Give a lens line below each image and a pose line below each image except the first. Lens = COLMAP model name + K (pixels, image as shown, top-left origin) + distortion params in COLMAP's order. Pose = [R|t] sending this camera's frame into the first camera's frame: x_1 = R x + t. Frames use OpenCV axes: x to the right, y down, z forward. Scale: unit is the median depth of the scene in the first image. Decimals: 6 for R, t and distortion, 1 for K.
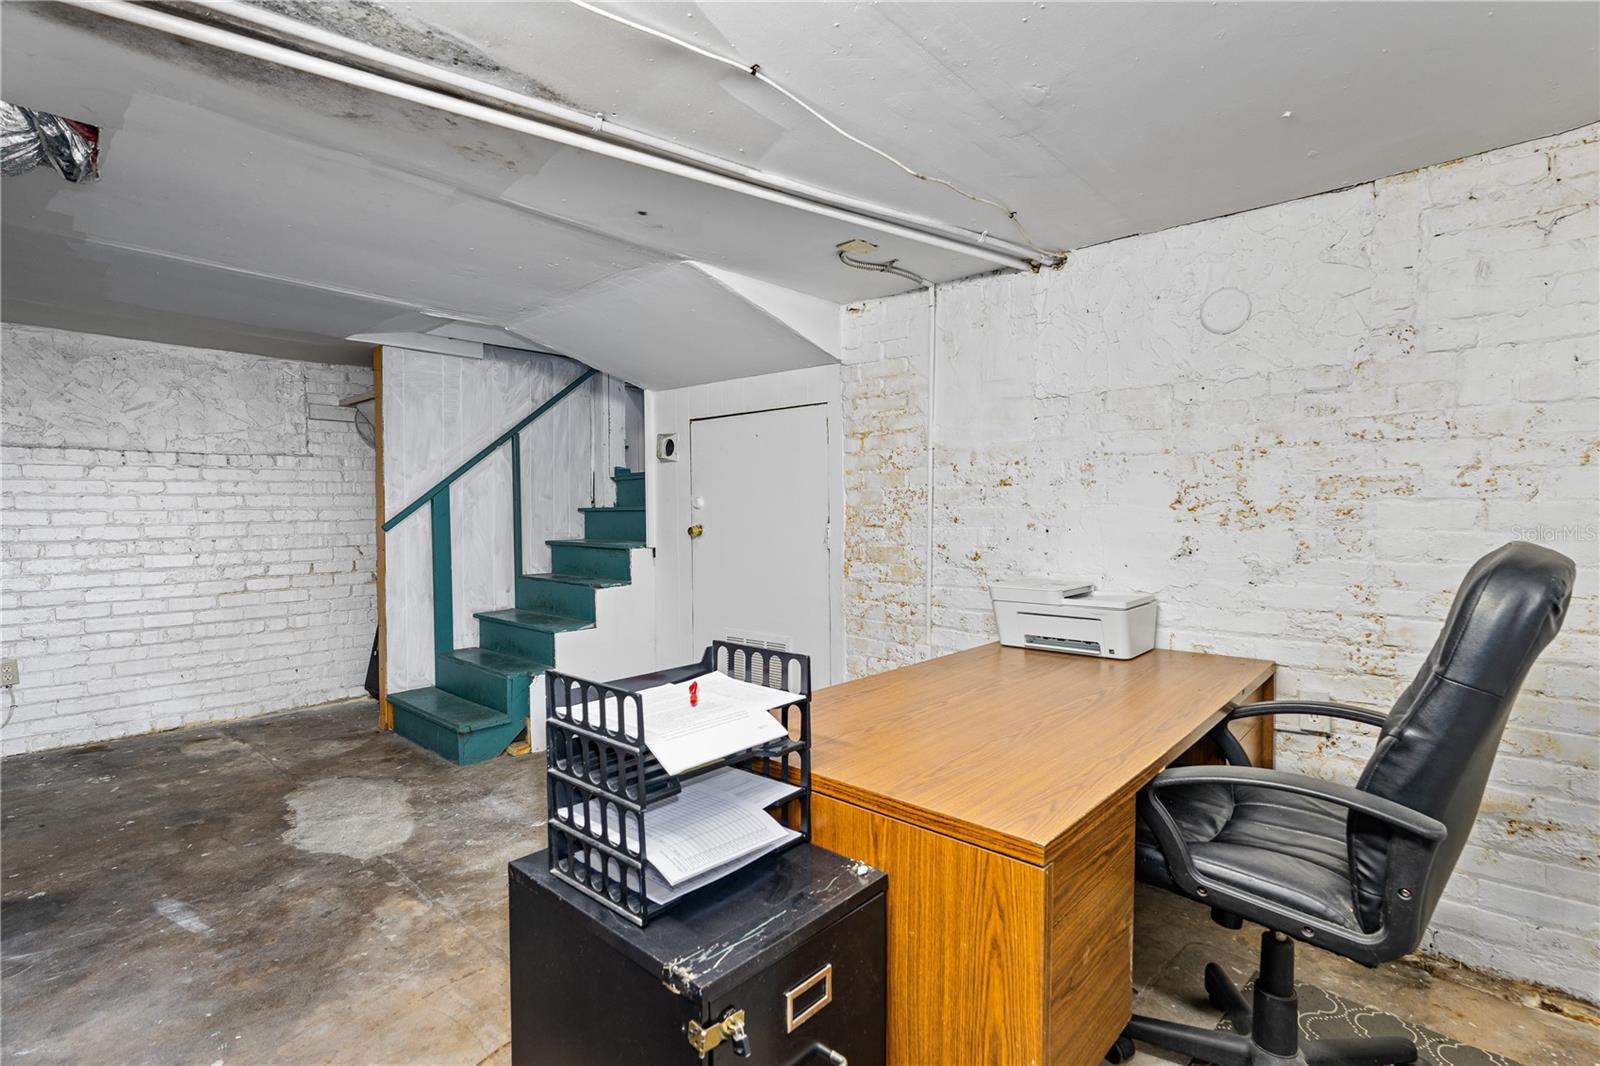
lens RADIAL K [[733.1, 0, 798.3], [0, 733.1, 540.5], [0, 0, 1]] dist [-0.011279, 0.004019]
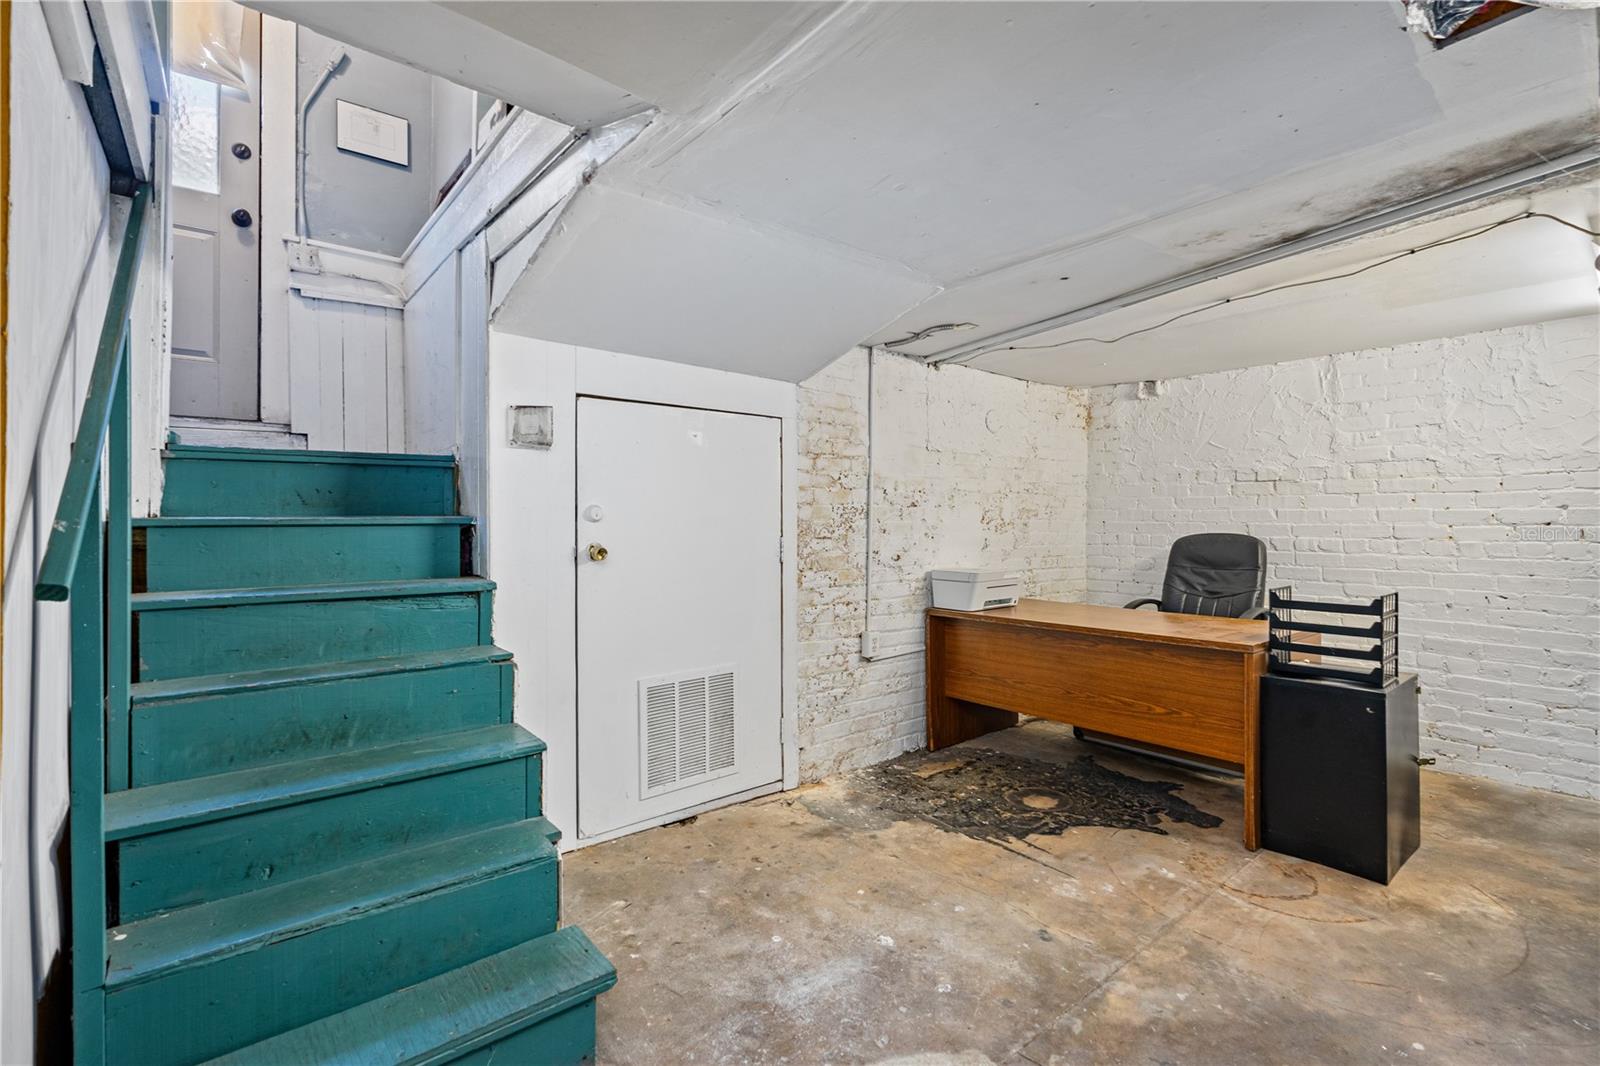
lens RADIAL K [[733.1, 0, 810.5], [0, 733.1, 521.0], [0, 0, 1]] dist [-0.011279, 0.004019]
pose [[0.143607, 0.002611, 0.989631, -1.035219], [0.039703, 0.999176, -0.008397, -0.038192], [-0.988838, 0.040497, 0.143385, 0.886081]]
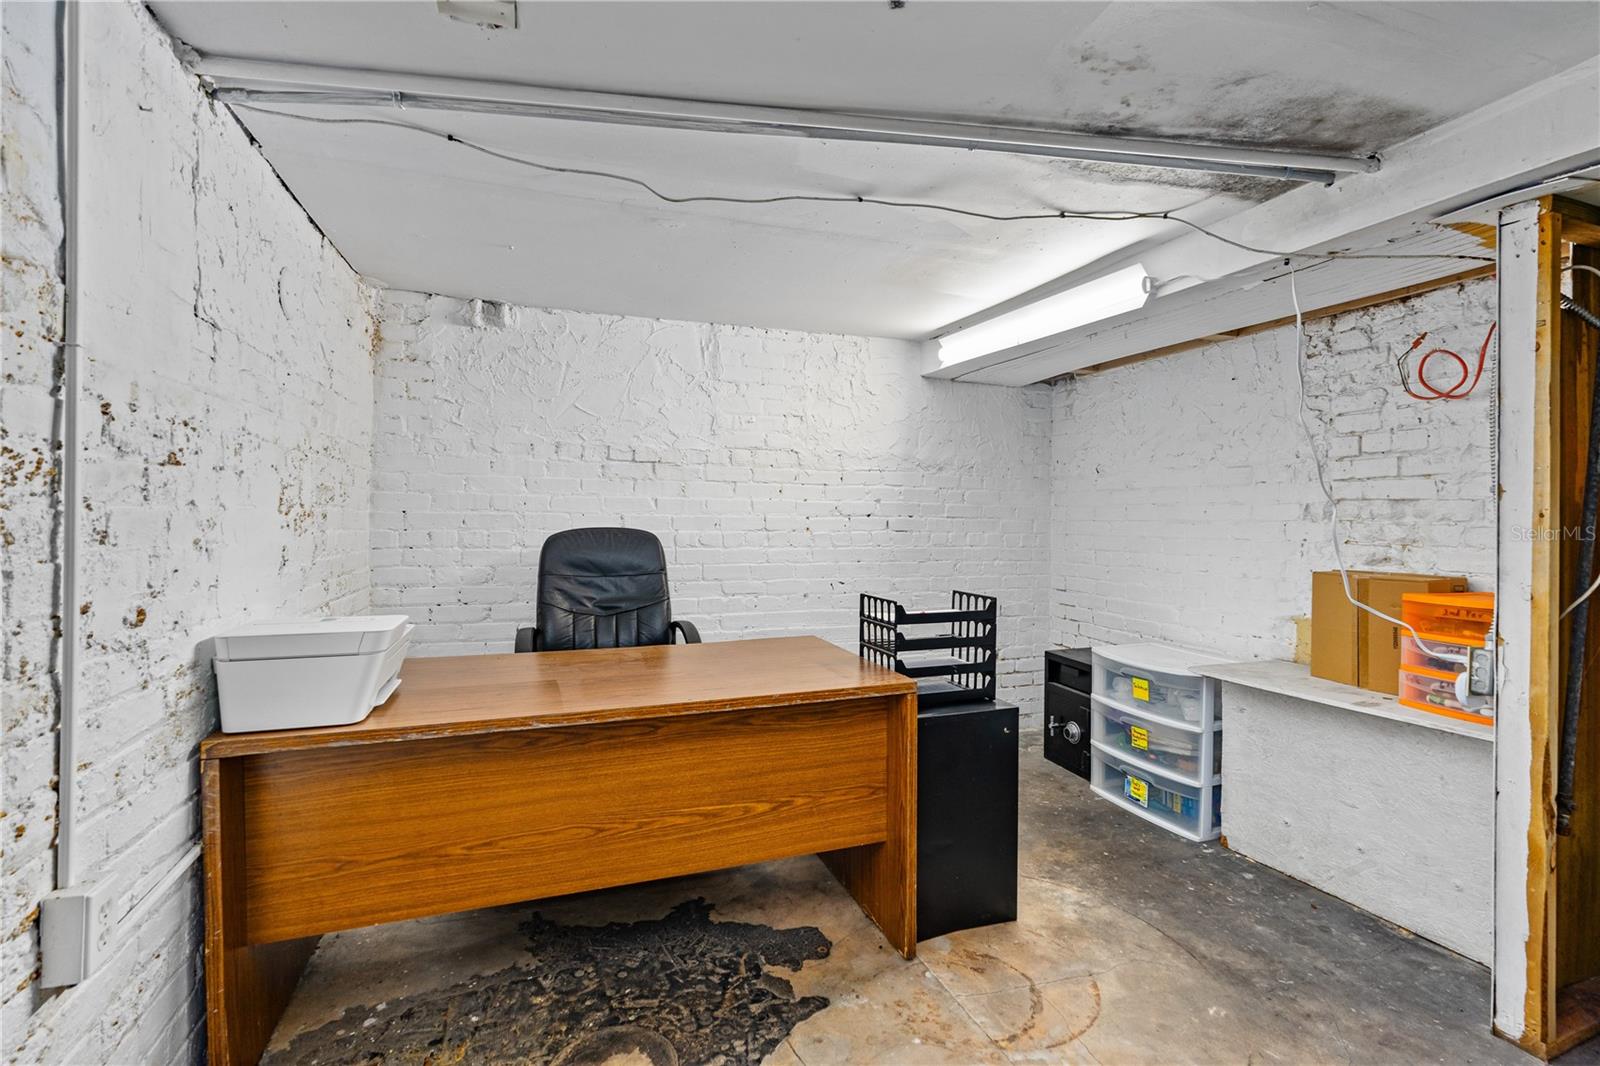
lens RADIAL K [[733.1, 0, 805.3], [0, 733.1, 525.0], [0, 0, 1]] dist [-0.011279, 0.004019]
pose [[-0.882608, -0.008822, 0.470027, -0.298061], [0.016029, 0.998678, 0.048843, -0.045797], [-0.469836, 0.050643, -0.881300, 1.102652]]
